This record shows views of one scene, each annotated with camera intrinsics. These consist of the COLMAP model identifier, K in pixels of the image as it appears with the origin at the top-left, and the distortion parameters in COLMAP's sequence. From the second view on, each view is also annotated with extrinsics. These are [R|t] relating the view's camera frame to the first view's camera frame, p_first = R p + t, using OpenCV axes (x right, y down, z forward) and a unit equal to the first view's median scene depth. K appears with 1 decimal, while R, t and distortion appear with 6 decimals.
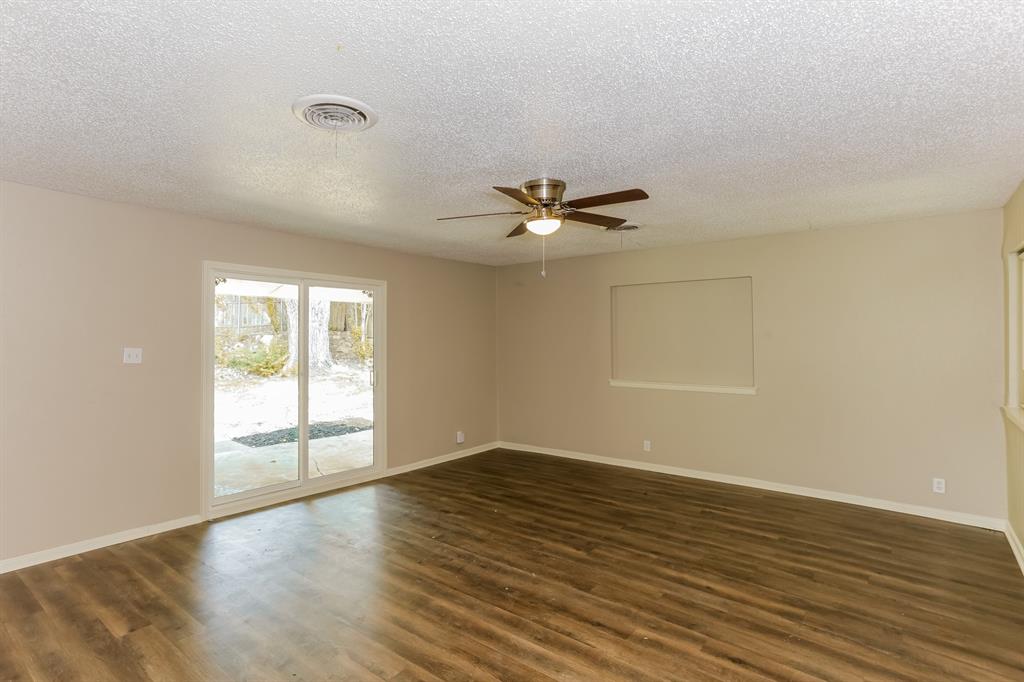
lens RADIAL K [[510.0, 0, 509.9], [0, 510.0, 338.2], [0, 0, 1]] dist [0.006343, 0.001578]
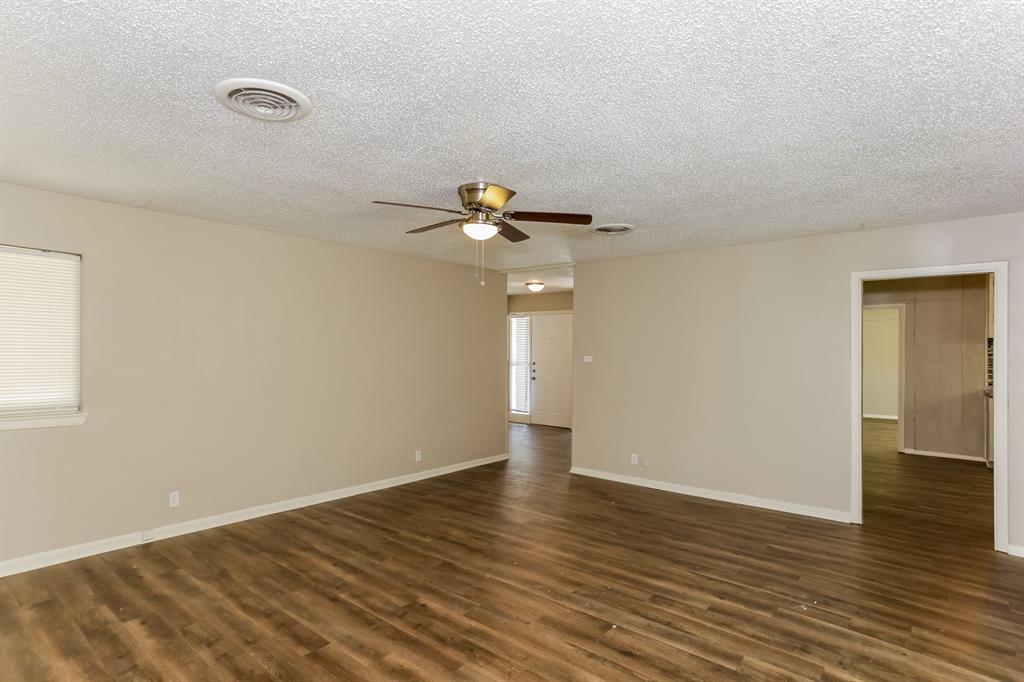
lens RADIAL K [[510.0, 0, 514.3], [0, 510.0, 344.0], [0, 0, 1]] dist [0.006343, 0.001578]
pose [[-0.999146, -0.011326, 0.039736, -0.038687], [-0.011570, 0.999916, -0.005910, 0.003443], [-0.039665, -0.006365, -0.999193, 1.903900]]
